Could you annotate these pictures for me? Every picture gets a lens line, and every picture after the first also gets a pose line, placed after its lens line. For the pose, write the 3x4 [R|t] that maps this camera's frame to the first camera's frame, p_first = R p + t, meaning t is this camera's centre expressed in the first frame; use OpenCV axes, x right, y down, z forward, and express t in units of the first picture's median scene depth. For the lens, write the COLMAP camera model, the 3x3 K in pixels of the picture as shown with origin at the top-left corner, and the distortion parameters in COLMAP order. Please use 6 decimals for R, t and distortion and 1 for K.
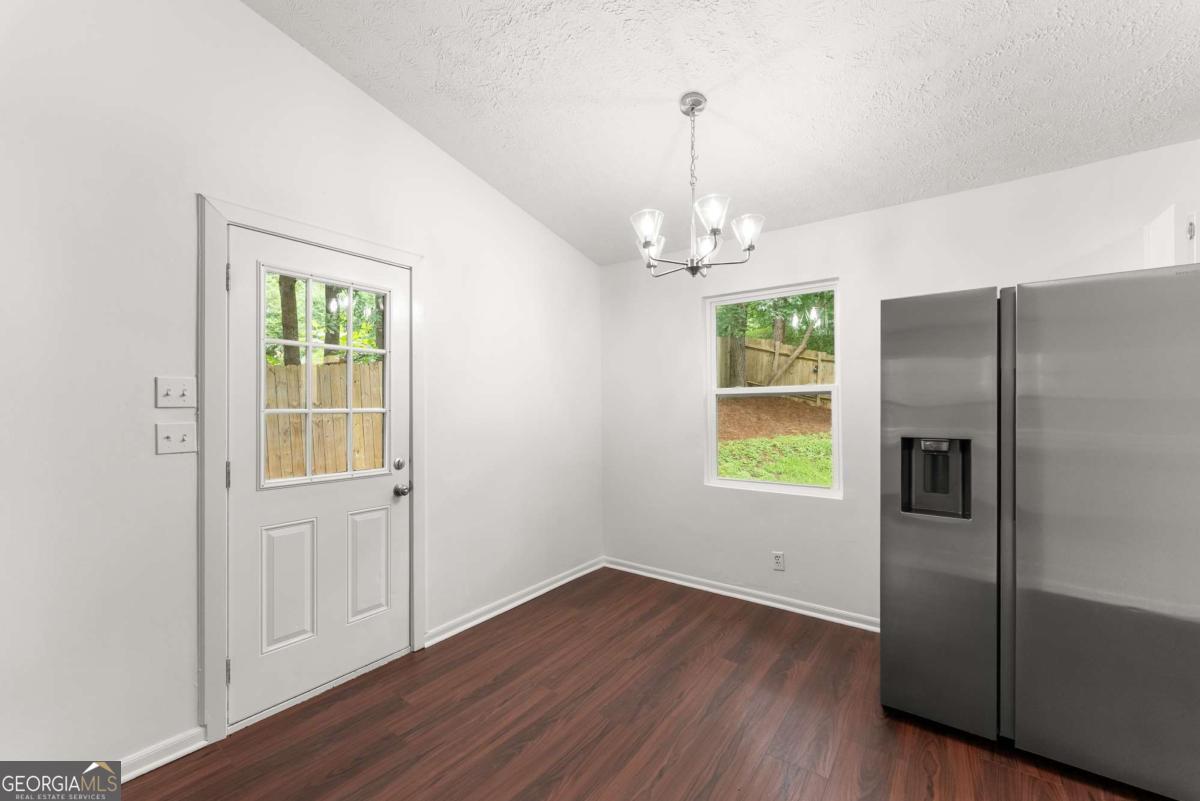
lens RADIAL K [[488.0, 0, 595.9], [0, 488.0, 407.3], [0, 0, 1]] dist [-0.002205, -0.000083]
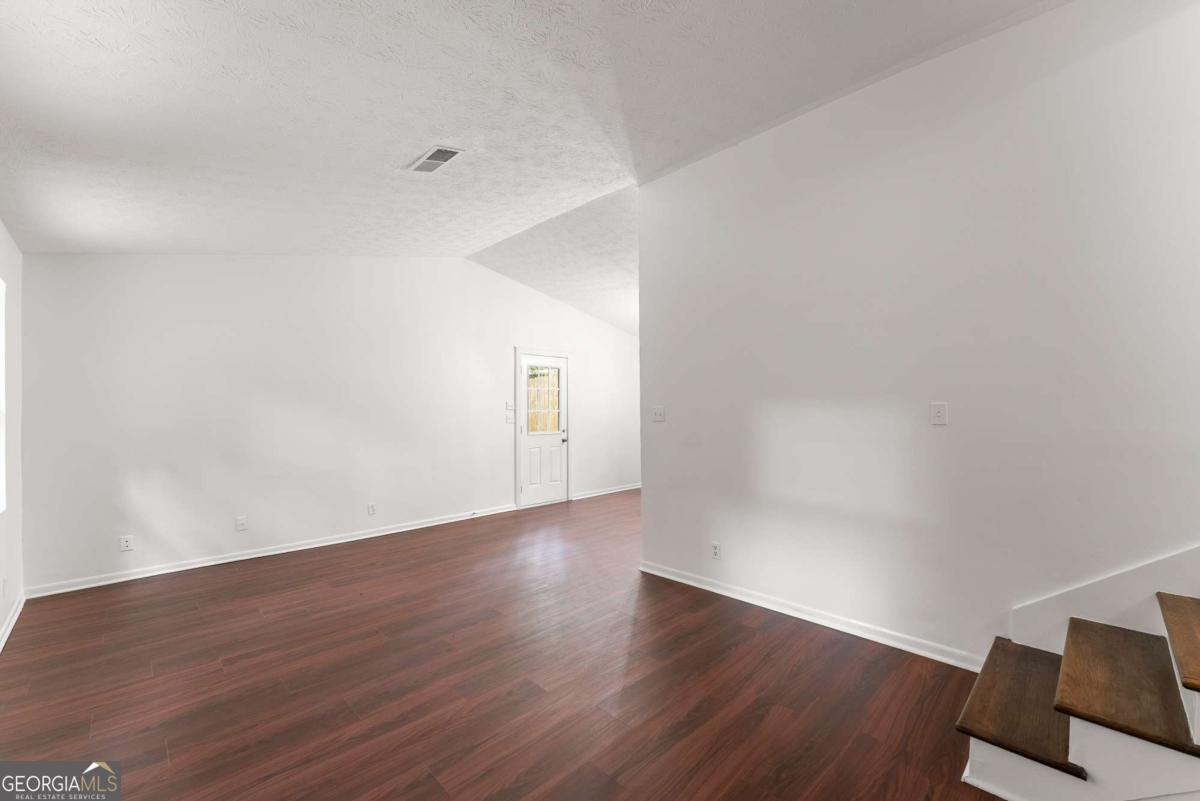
lens RADIAL K [[488.0, 0, 588.5], [0, 488.0, 410.0], [0, 0, 1]] dist [-0.002205, -0.000083]
pose [[0.985699, -0.000515, -0.168514, 0.224406], [0.000840, 0.999998, 0.001858, -0.003459], [0.168513, -0.001973, 0.985698, -1.931911]]
